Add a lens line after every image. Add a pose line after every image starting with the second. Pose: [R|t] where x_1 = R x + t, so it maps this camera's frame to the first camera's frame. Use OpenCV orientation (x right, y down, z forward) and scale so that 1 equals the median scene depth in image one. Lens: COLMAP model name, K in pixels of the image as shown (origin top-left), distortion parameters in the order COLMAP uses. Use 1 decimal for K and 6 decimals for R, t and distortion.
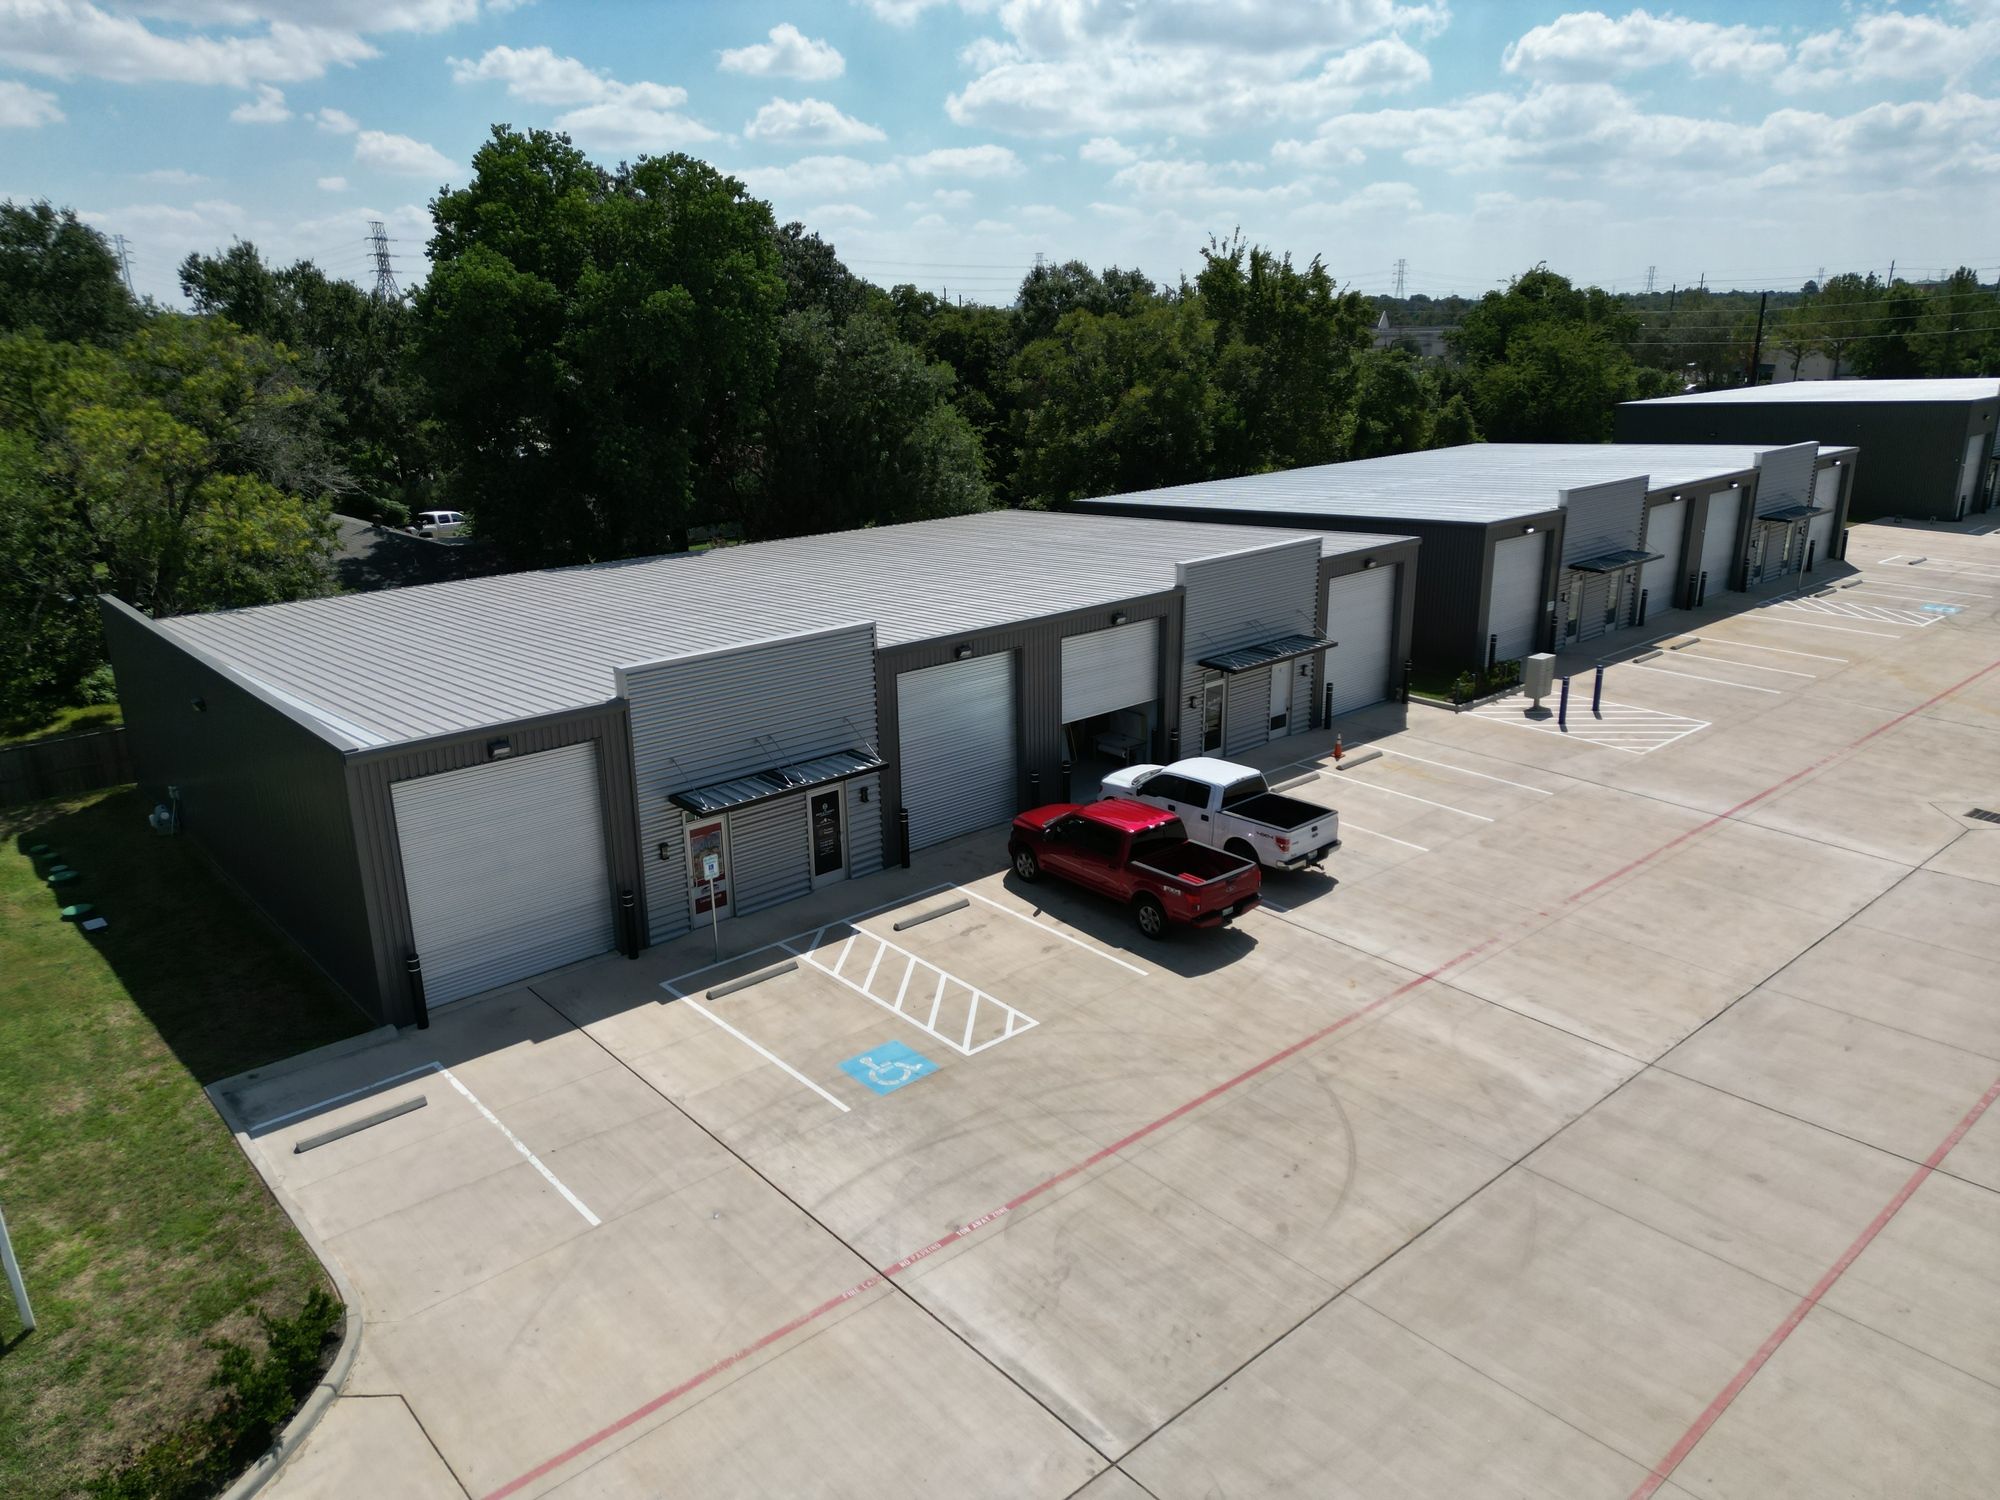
lens RADIAL K [[1396.6, 0, 1001.8], [0, 1396.6, 750.9], [0, 0, 1]] dist [0.004259, -0.003199]
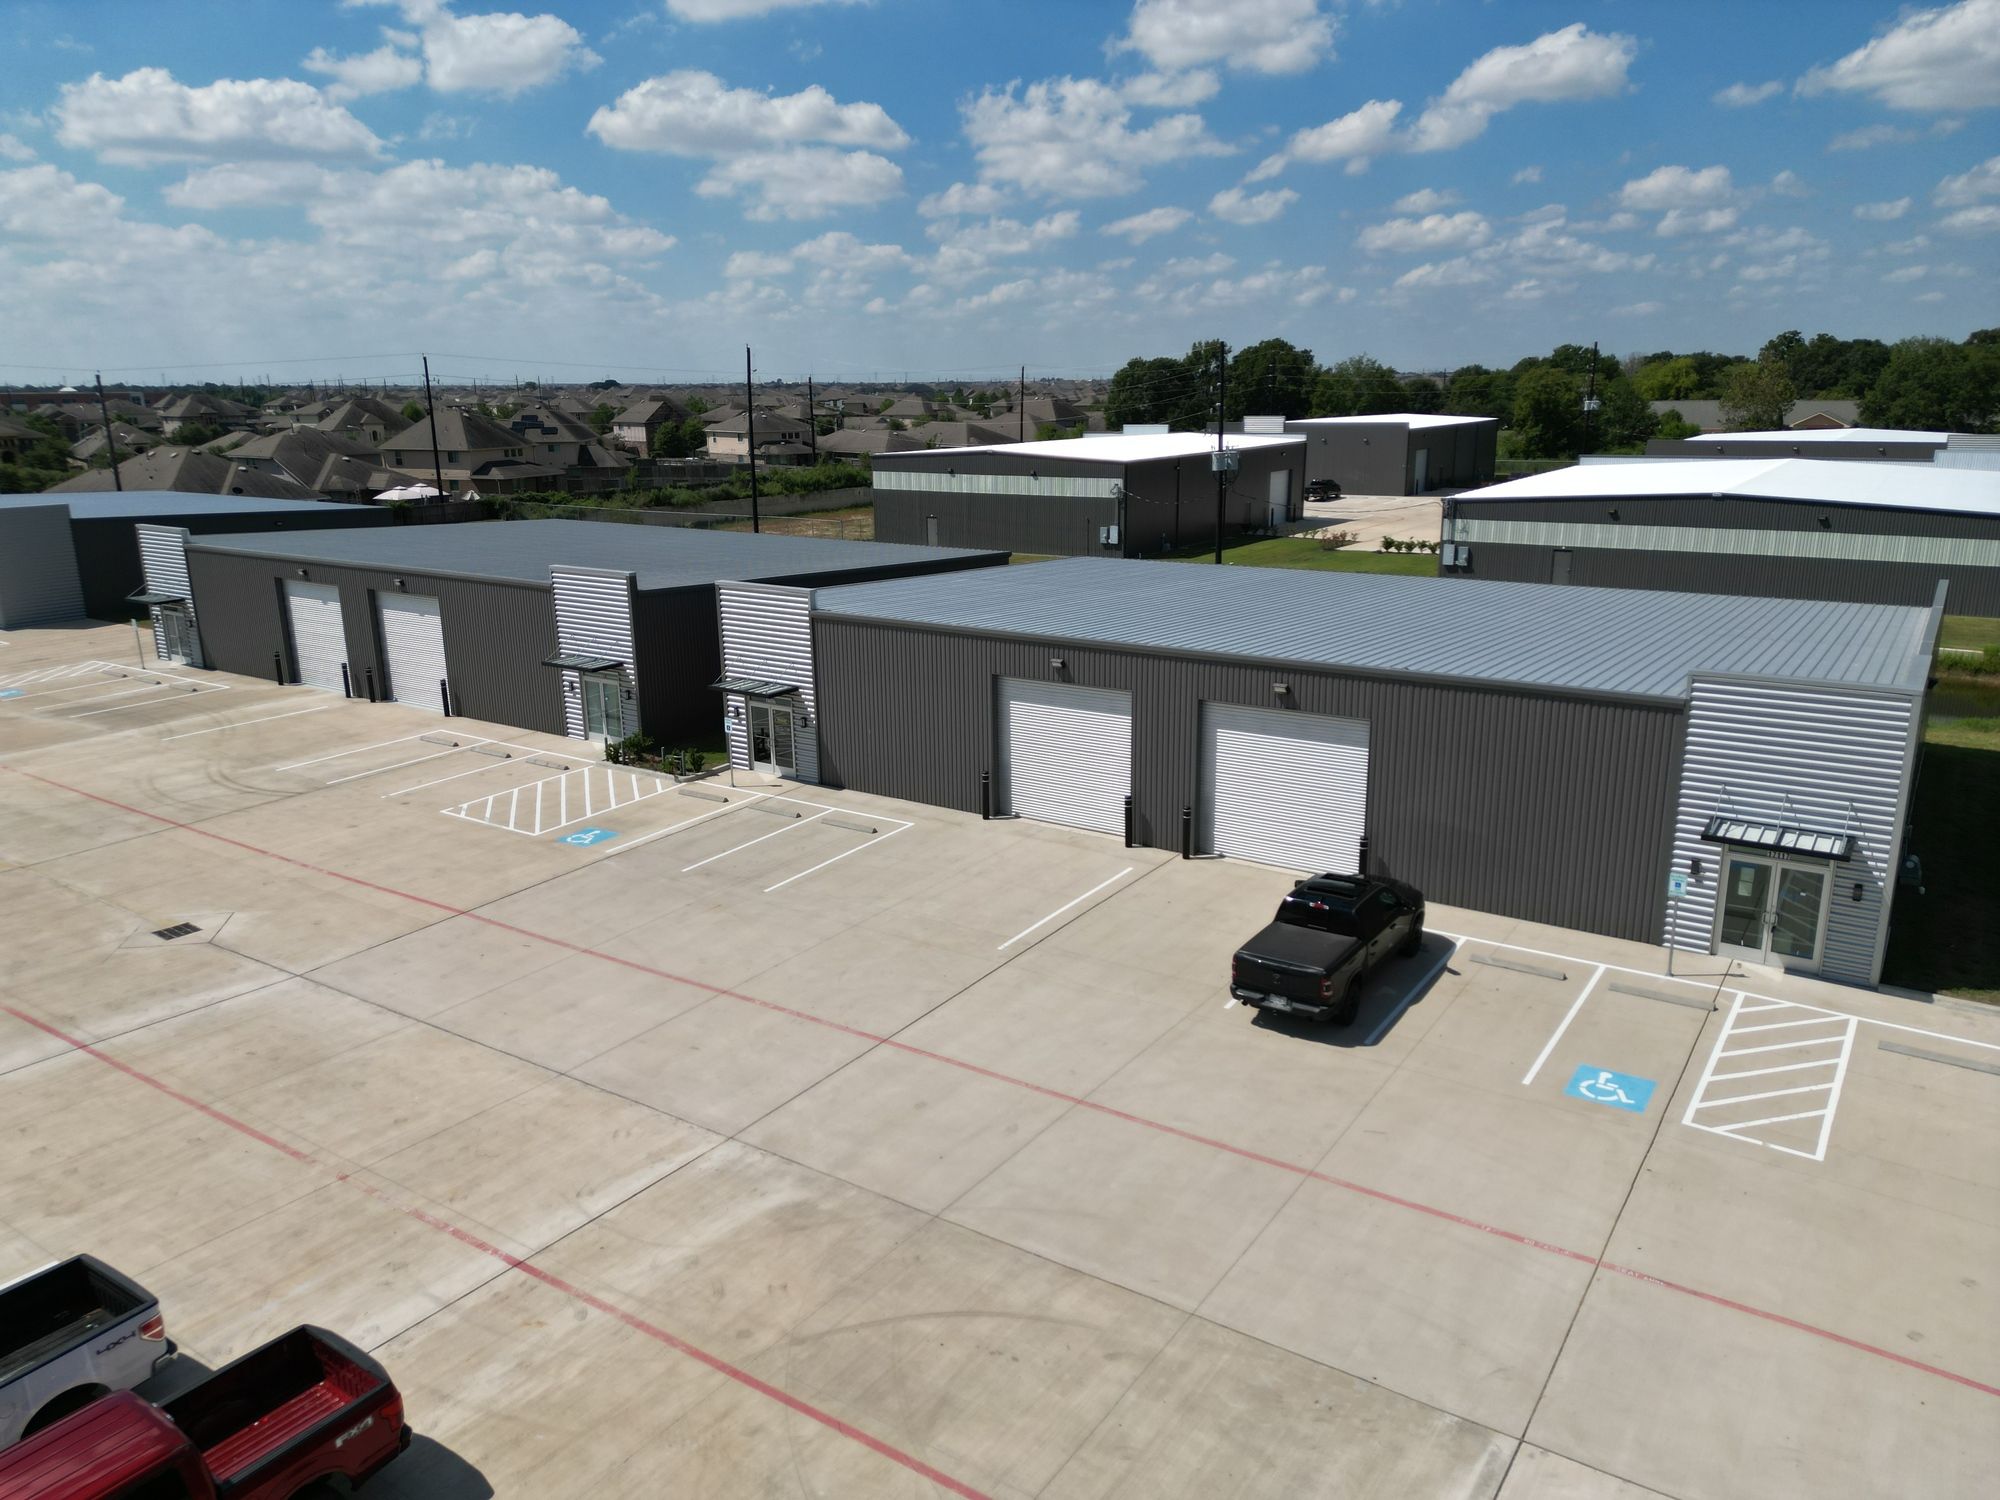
lens RADIAL K [[1396.6, 0, 1005.1], [0, 1396.6, 752.9], [0, 0, 1]] dist [0.004259, -0.003199]
pose [[-0.262344, -0.223382, 0.938763, -0.421755], [0.304305, 0.904048, 0.300161, -0.240336], [-0.915737, 0.364415, -0.169196, 0.807981]]
